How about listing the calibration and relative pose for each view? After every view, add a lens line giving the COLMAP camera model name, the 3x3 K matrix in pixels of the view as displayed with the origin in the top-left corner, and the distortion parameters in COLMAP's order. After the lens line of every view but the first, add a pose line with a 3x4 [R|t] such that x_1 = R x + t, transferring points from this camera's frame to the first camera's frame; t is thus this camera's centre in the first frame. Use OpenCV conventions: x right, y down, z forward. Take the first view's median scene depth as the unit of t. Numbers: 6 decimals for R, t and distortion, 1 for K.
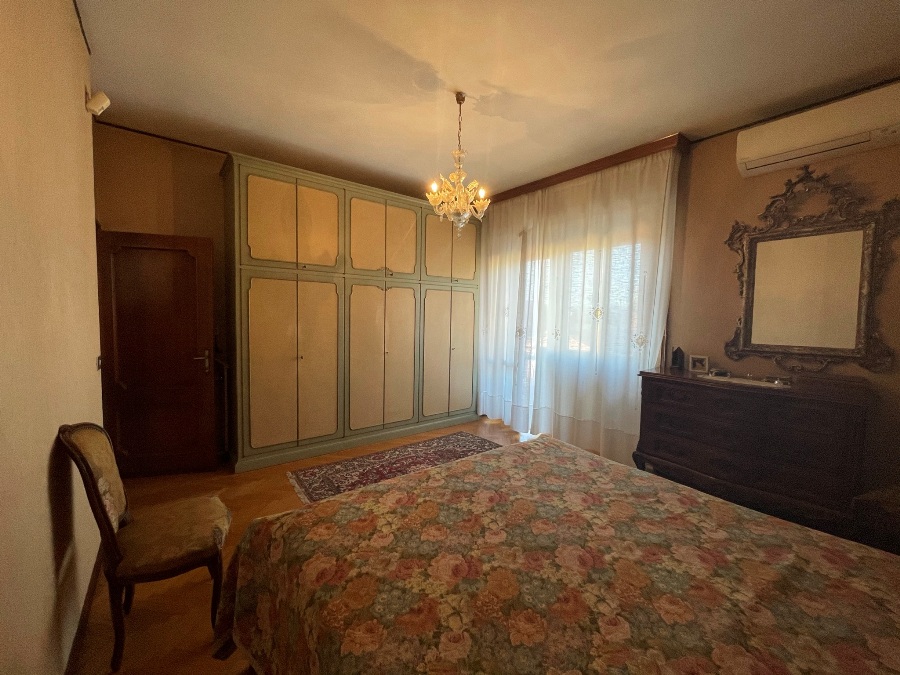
lens RADIAL K [[367.2, 0, 450.3], [0, 367.2, 339.6], [0, 0, 1]] dist [-0.002774, 0.000561]
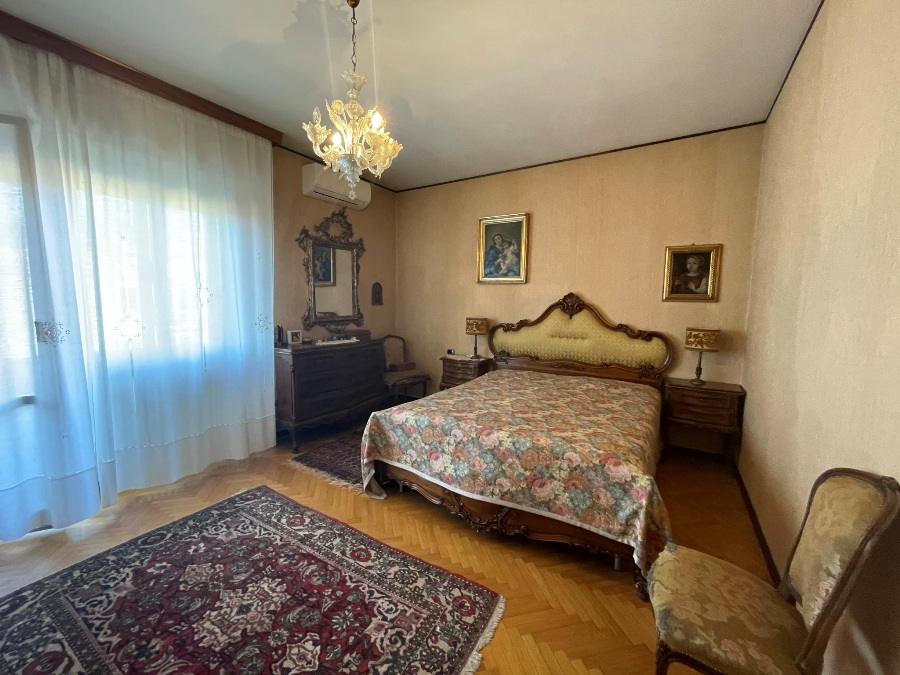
lens RADIAL K [[367.2, 0, 449.9], [0, 367.2, 337.8], [0, 0, 1]] dist [-0.002774, 0.000561]
pose [[-0.346808, -0.114625, 0.930906, -0.786971], [0.051303, 0.988700, 0.140854, -0.094866], [-0.936532, 0.096608, -0.337008, 1.136386]]
